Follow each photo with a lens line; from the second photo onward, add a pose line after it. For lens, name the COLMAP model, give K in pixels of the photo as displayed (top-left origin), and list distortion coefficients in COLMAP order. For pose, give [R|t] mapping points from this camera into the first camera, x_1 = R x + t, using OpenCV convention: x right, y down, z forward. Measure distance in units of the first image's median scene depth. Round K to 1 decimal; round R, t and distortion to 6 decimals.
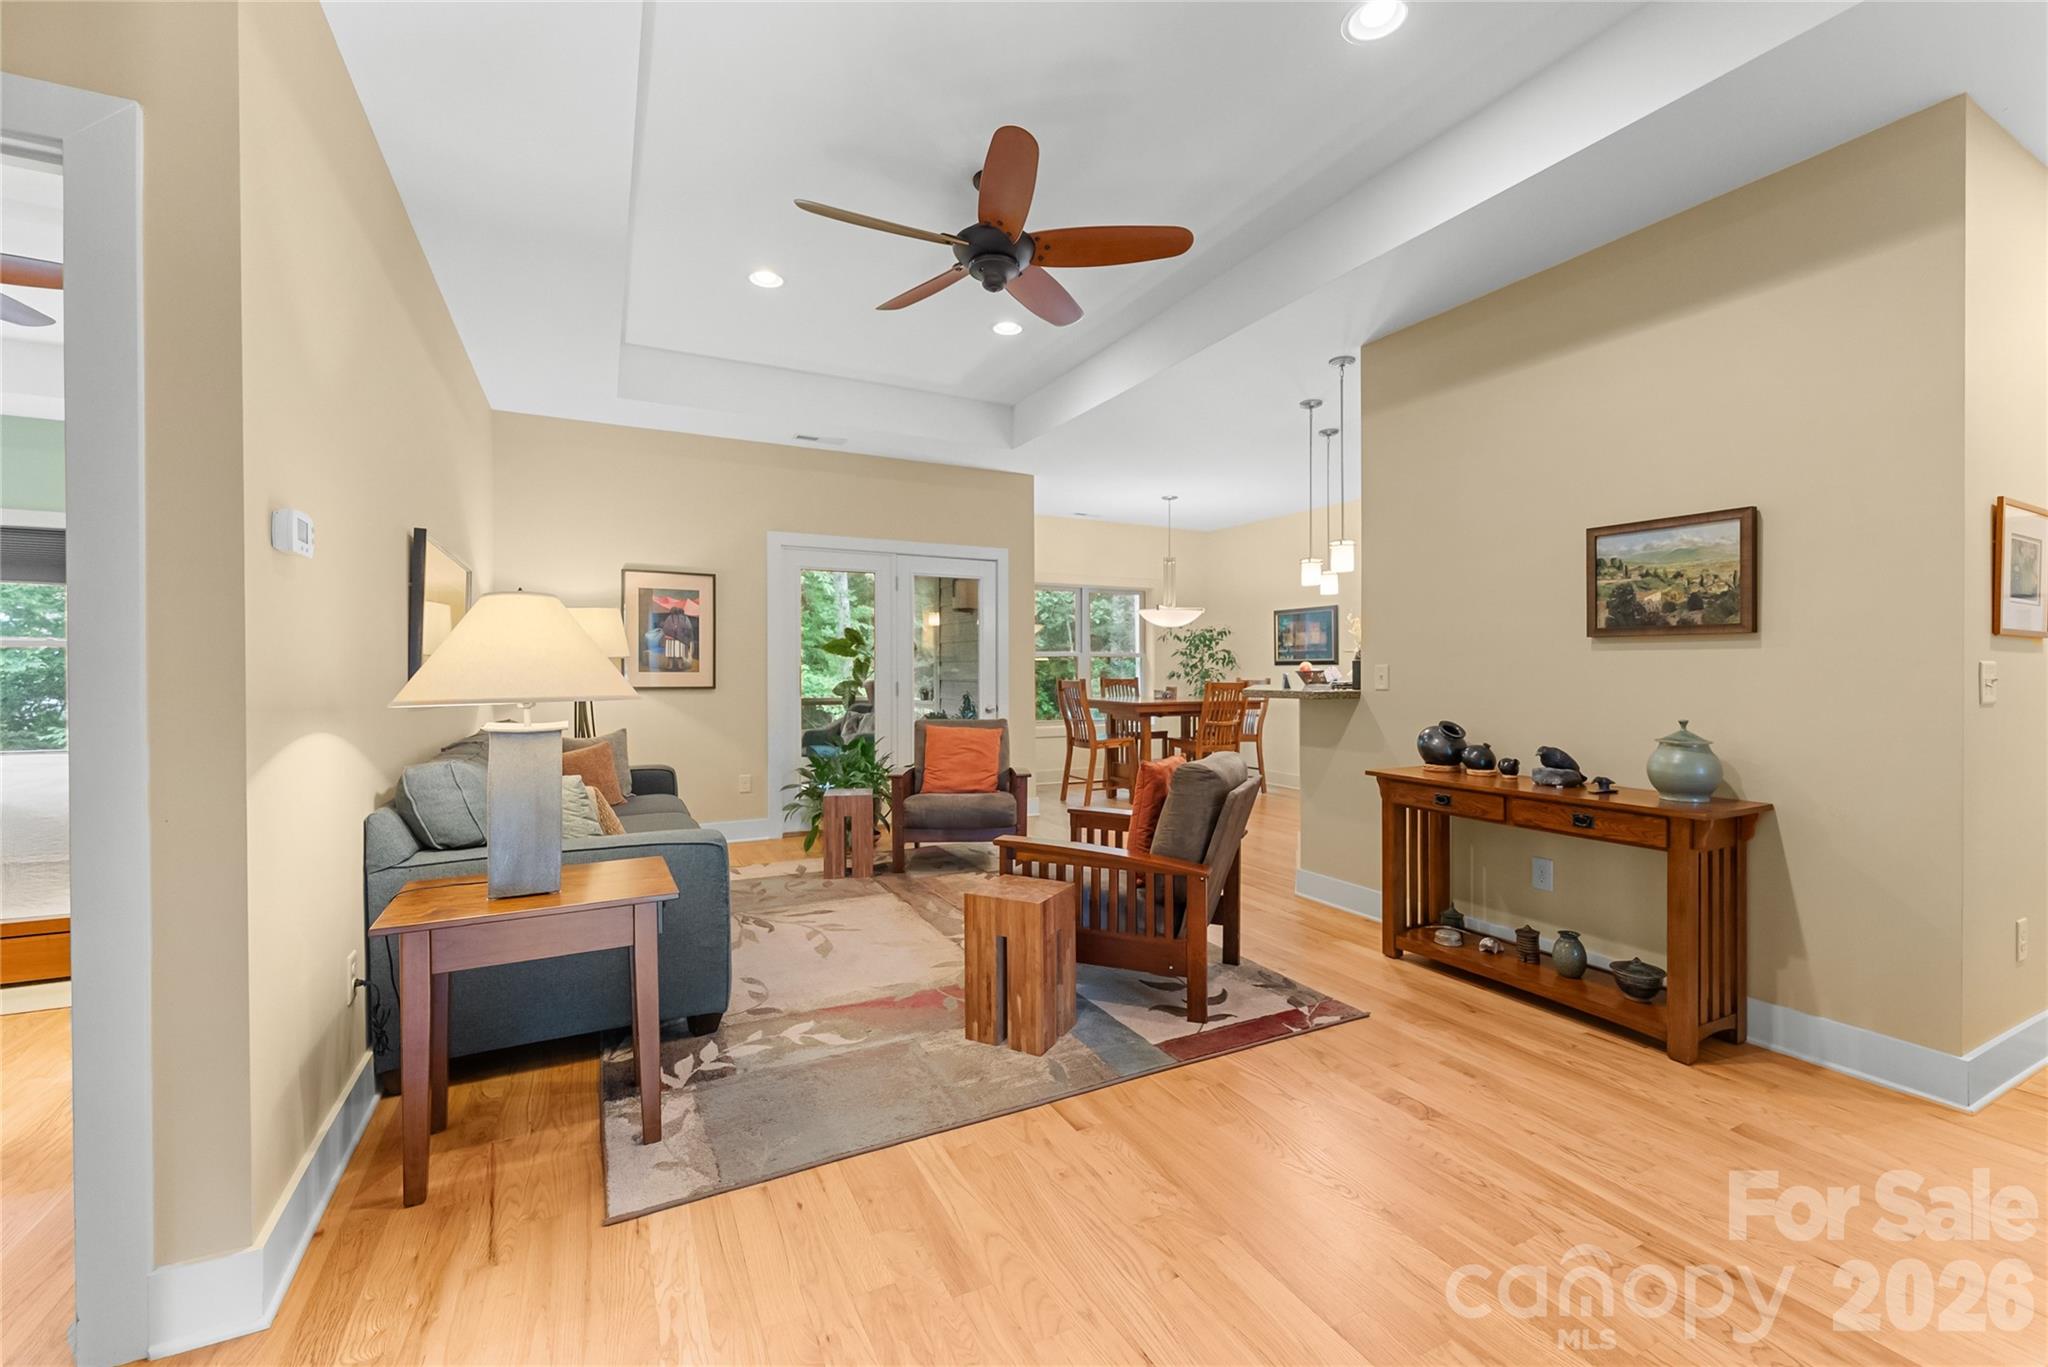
lens RADIAL K [[829.5, 0, 1025.7], [0, 829.5, 667.9], [0, 0, 1]] dist [-0.000623, -0.000127]
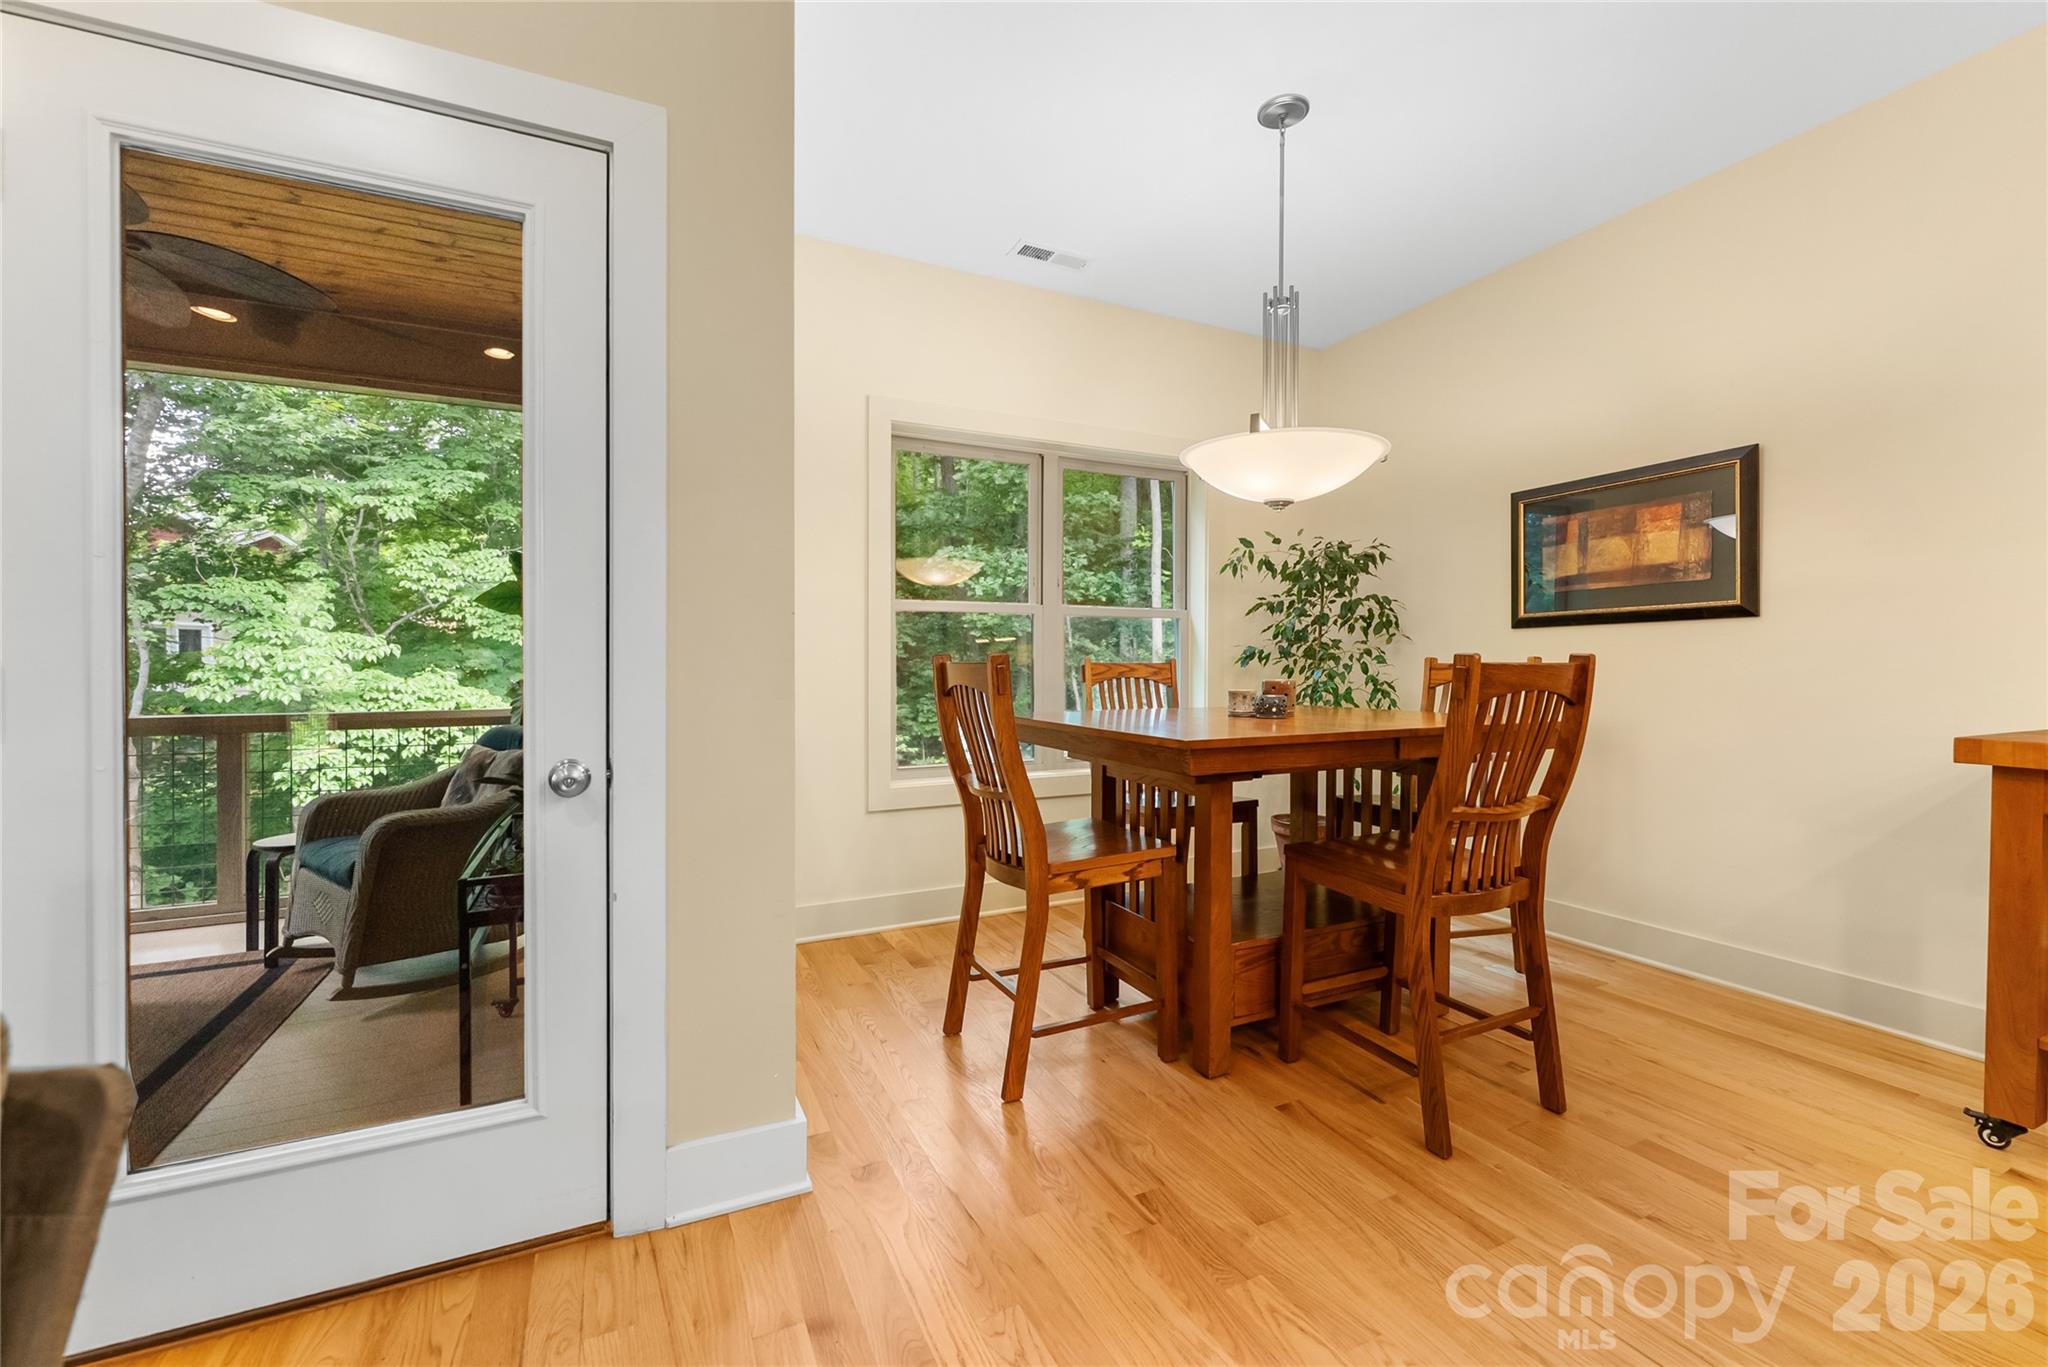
lens RADIAL K [[829.5, 0, 1010.9], [0, 829.5, 670.9], [0, 0, 1]] dist [-0.000623, -0.000127]
pose [[0.999617, -0.003428, -0.027448, 0.123790], [0.003537, 0.999986, 0.003930, 0.028562], [0.027434, -0.004025, 0.999616, 1.110033]]
